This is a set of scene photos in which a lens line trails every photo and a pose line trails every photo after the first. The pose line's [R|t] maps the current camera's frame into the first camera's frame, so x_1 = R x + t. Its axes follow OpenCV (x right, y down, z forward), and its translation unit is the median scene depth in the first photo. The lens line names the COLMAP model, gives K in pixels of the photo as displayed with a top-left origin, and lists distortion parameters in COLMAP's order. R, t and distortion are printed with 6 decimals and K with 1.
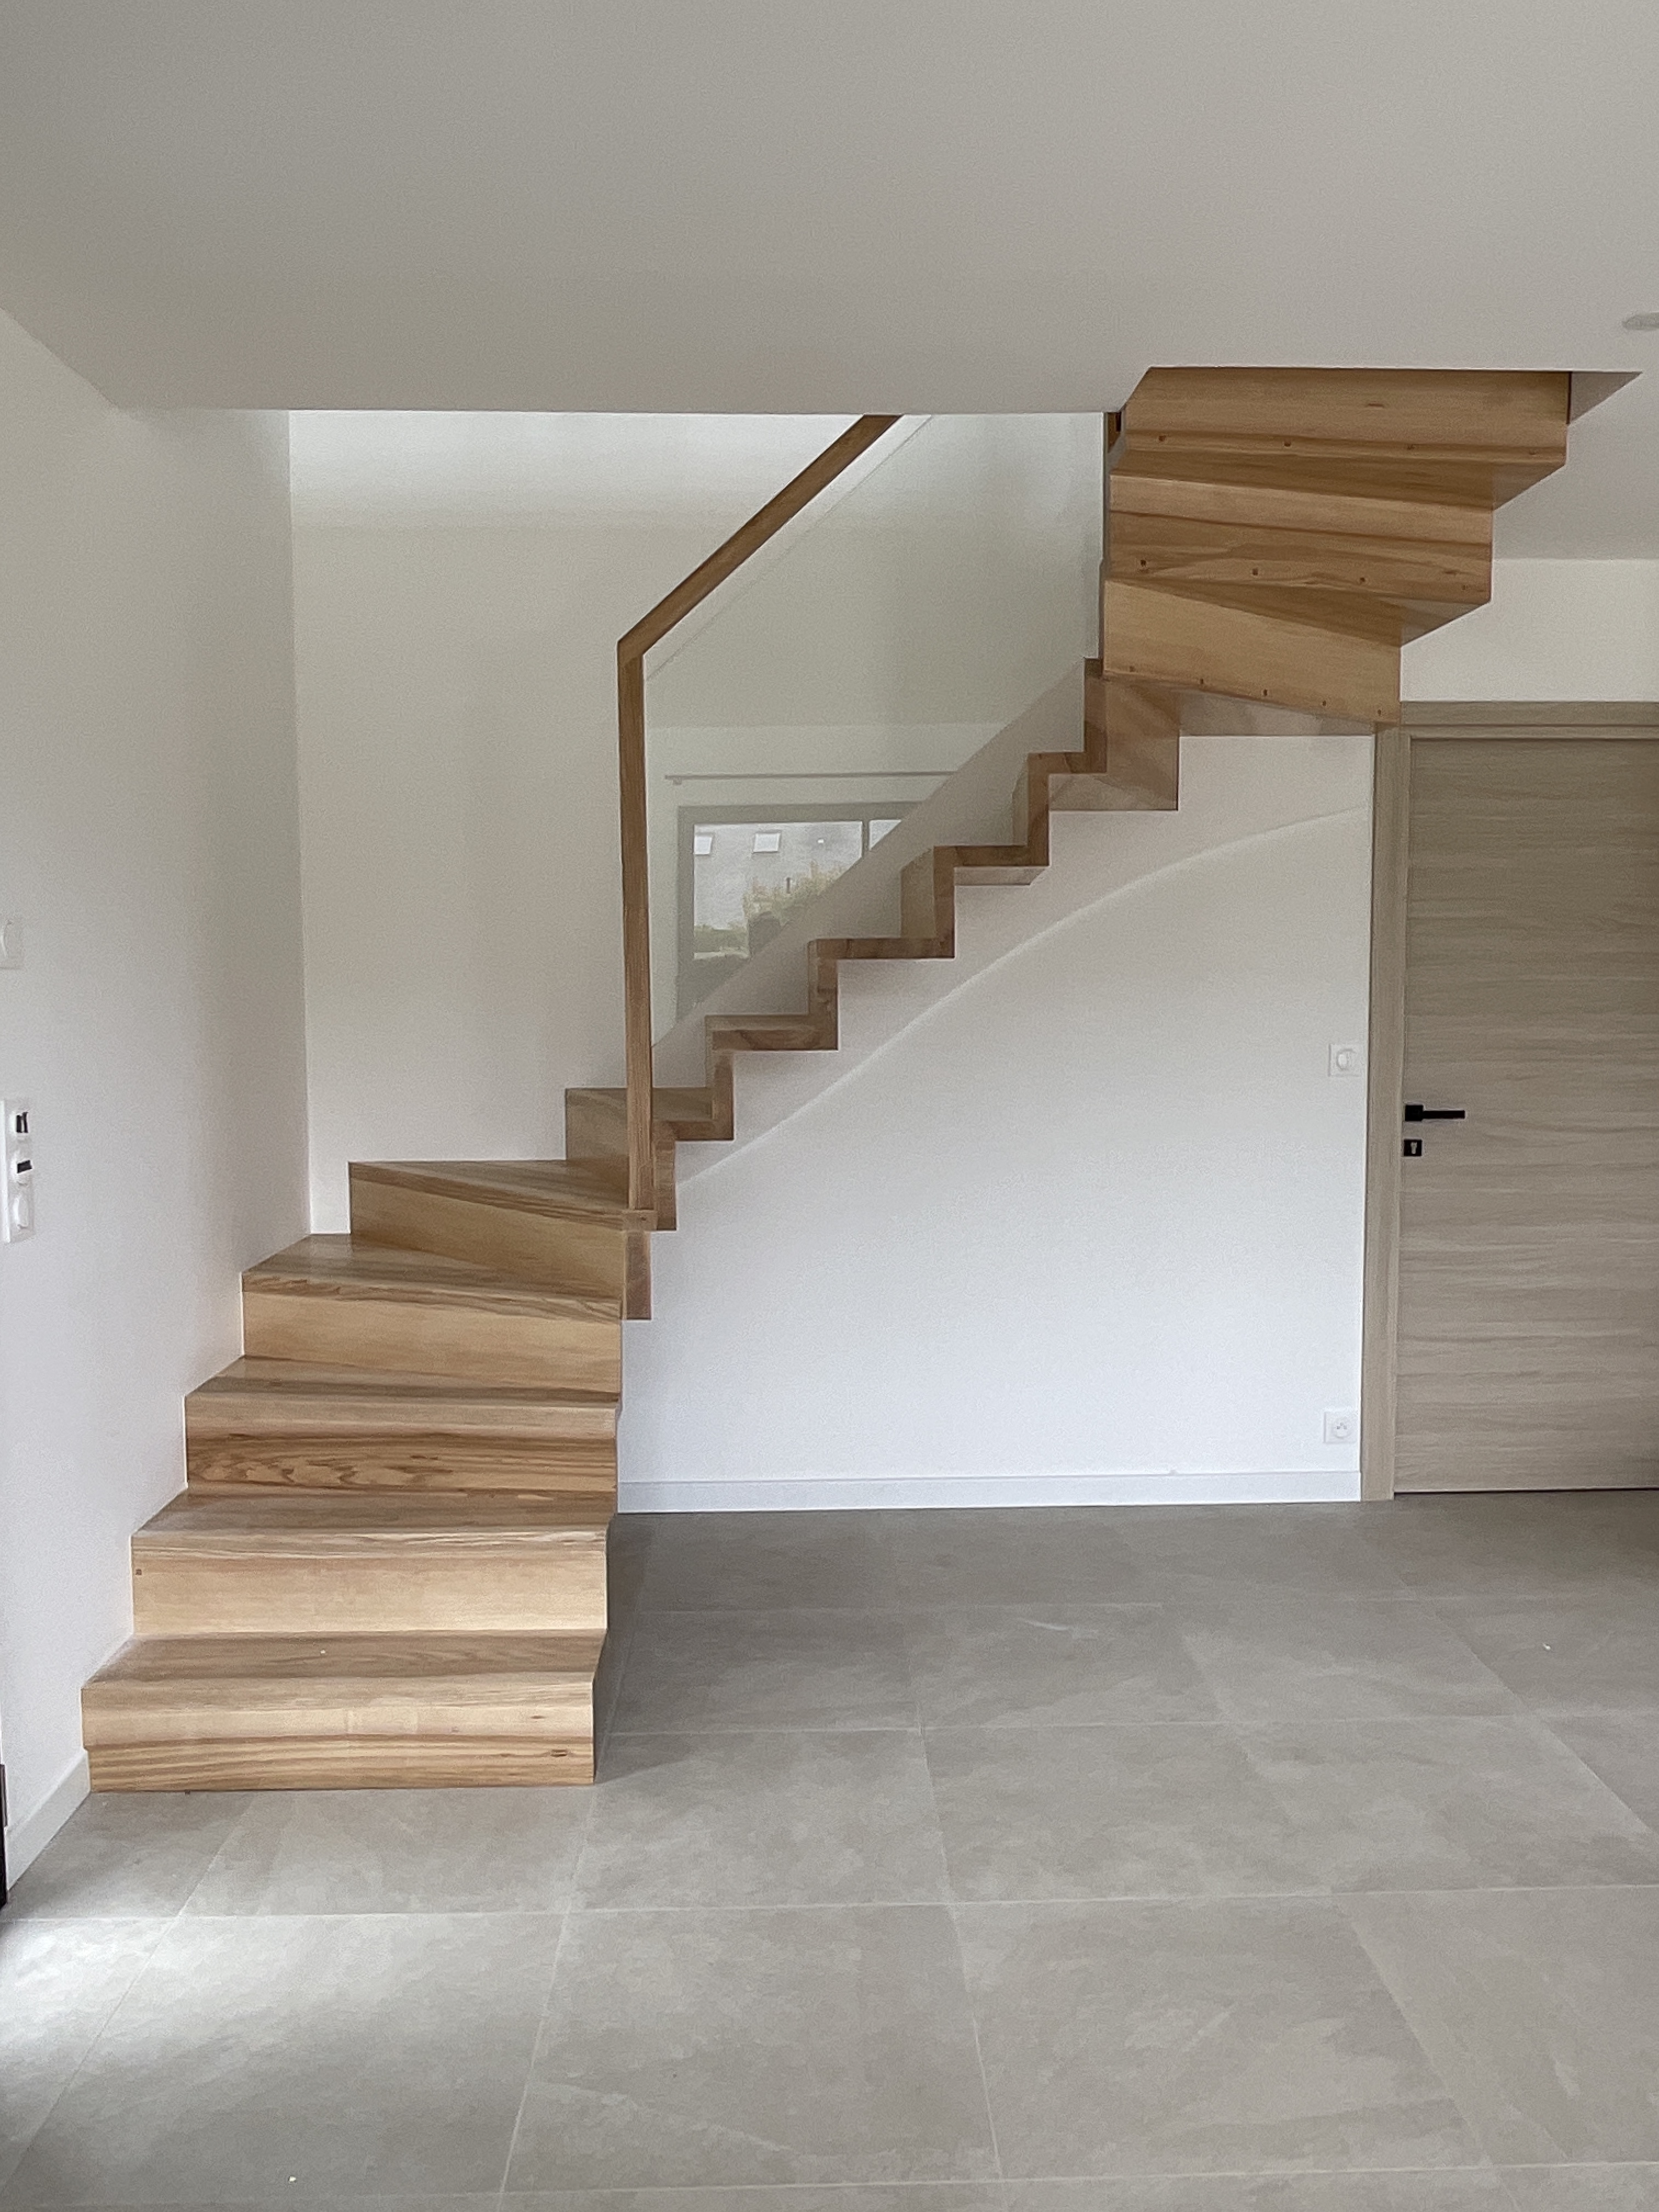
lens RADIAL K [[1657.0, 0, 828.3], [0, 1657.0, 1099.6], [0, 0, 1]] dist [0.006533, -0.017757]
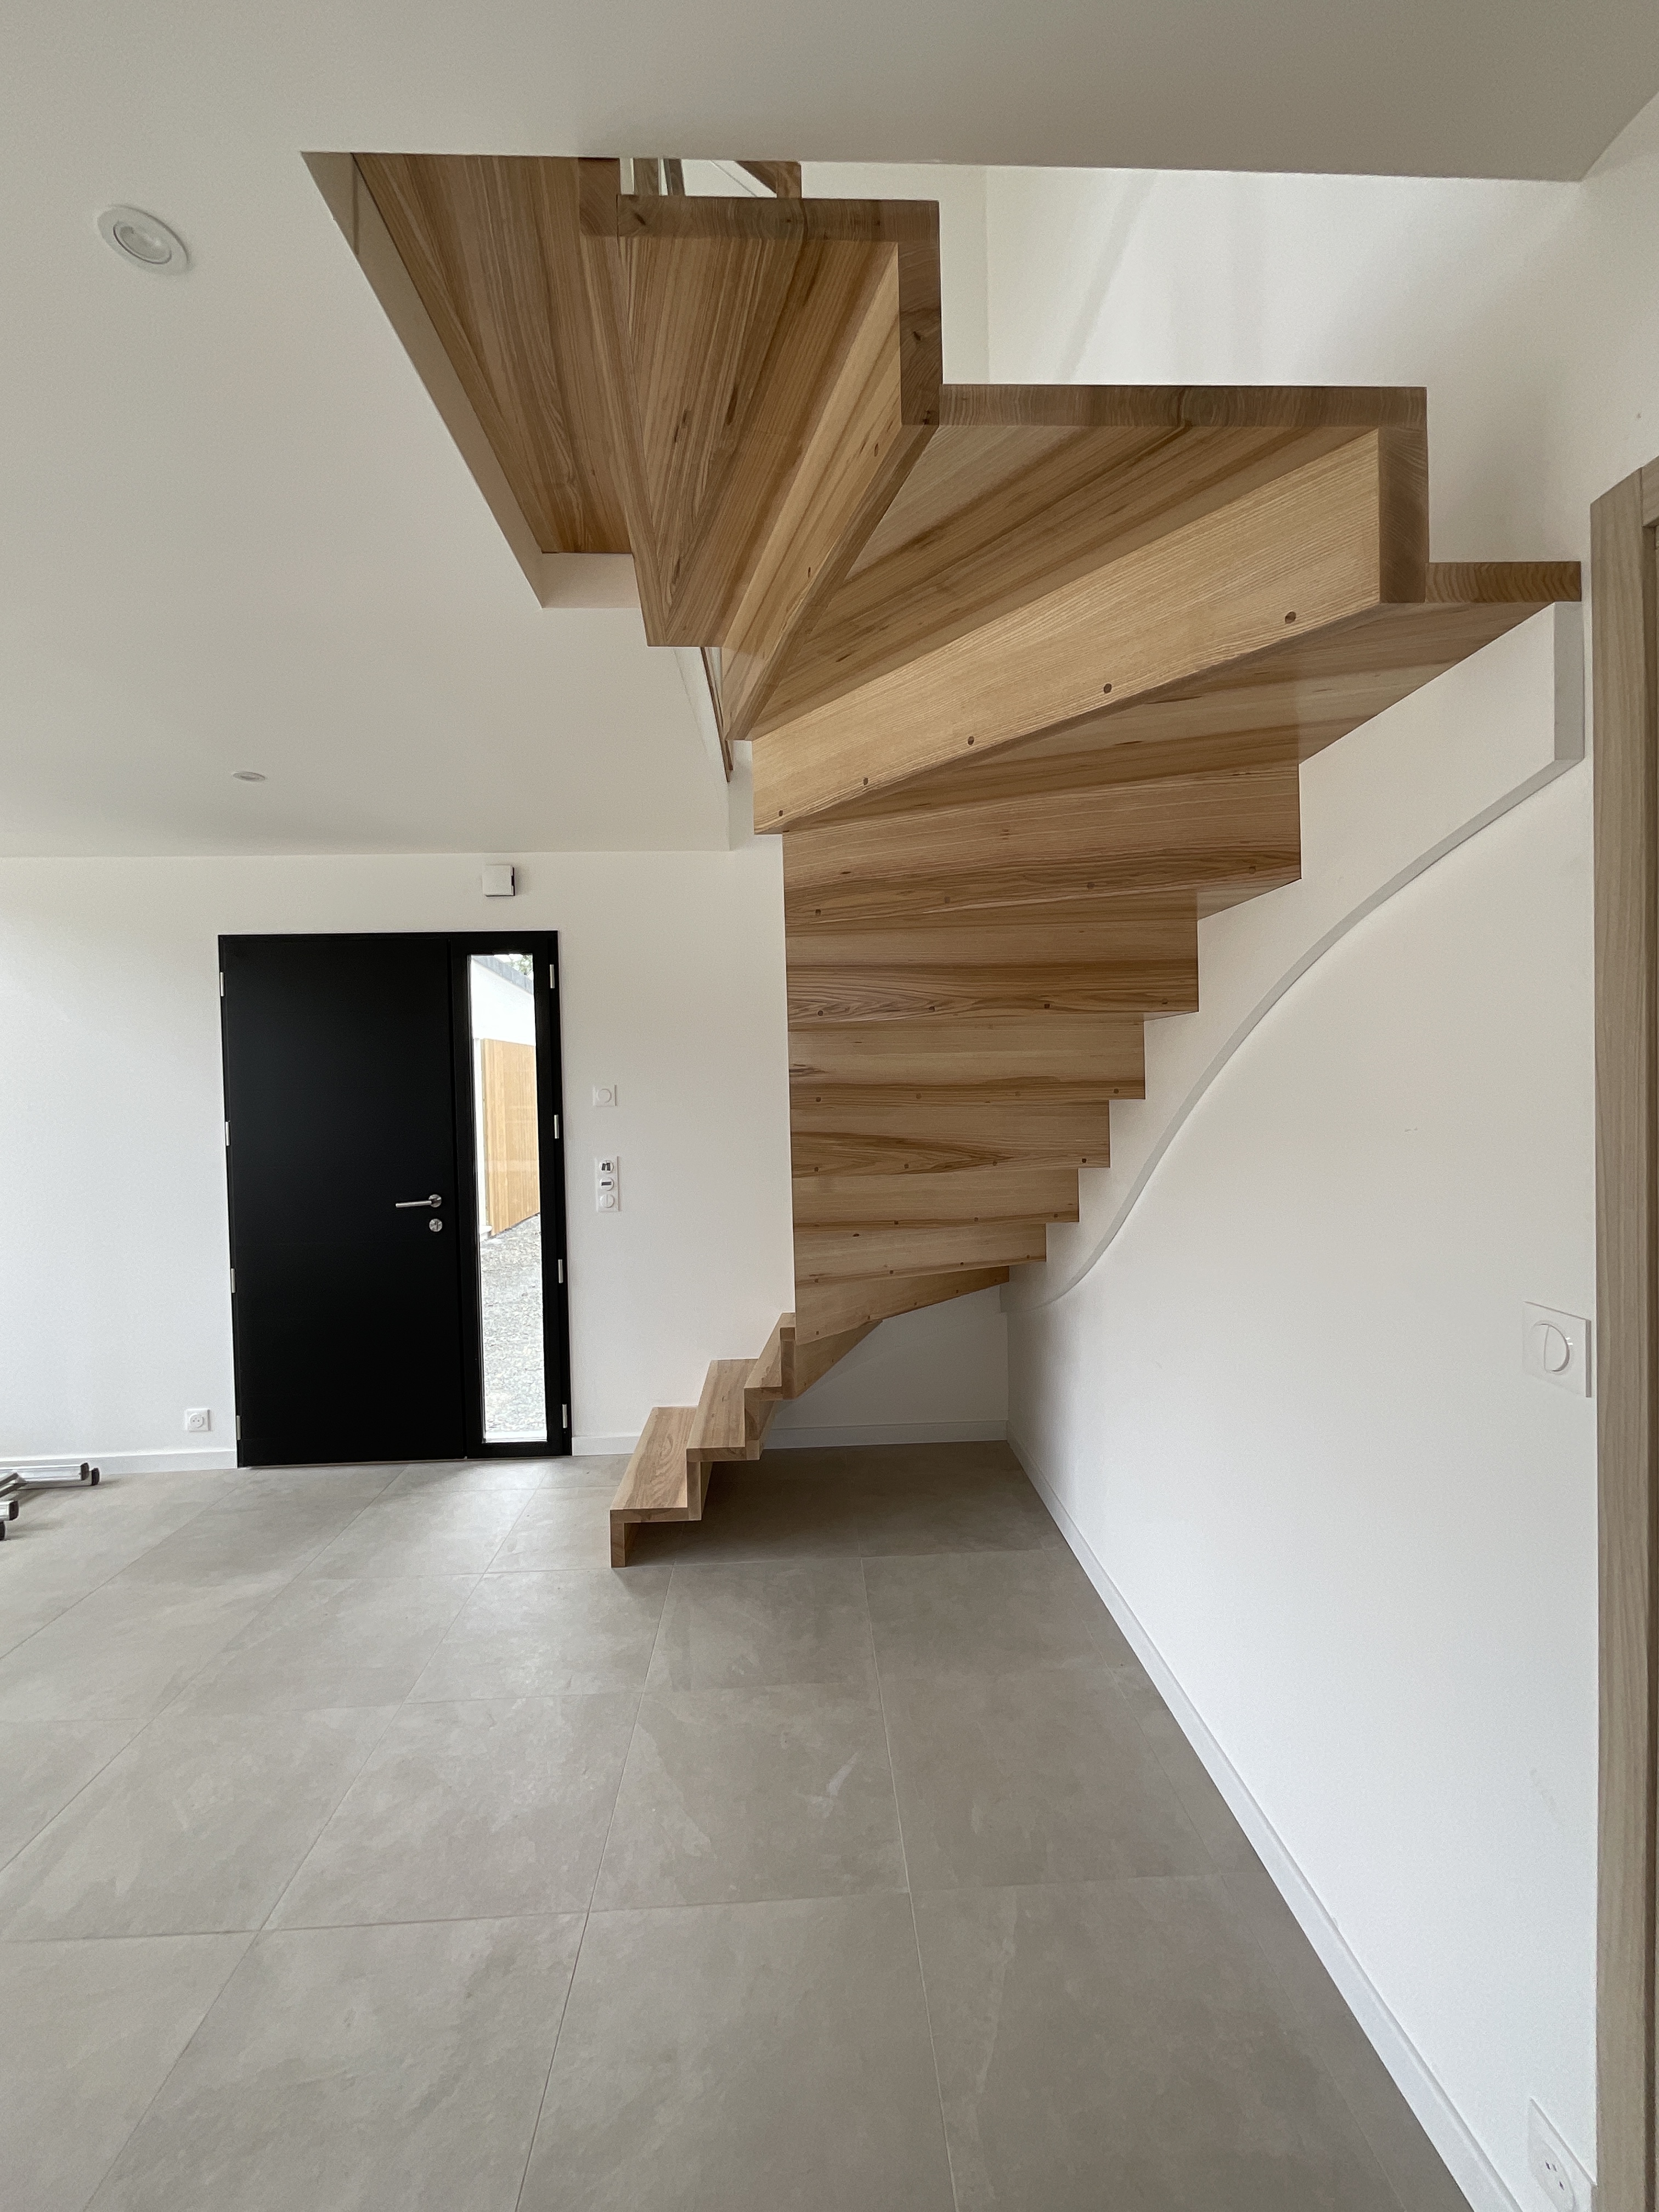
lens RADIAL K [[881.7, 0, 825.0], [0, 881.7, 1098.9], [0, 0, 1]] dist [-0.000926, -0.000047]
pose [[0.020902, 0.019377, -0.999594, 0.693542], [-0.059148, 0.998085, 0.018111, -0.105649], [0.998030, 0.058746, 0.022008, 1.015716]]
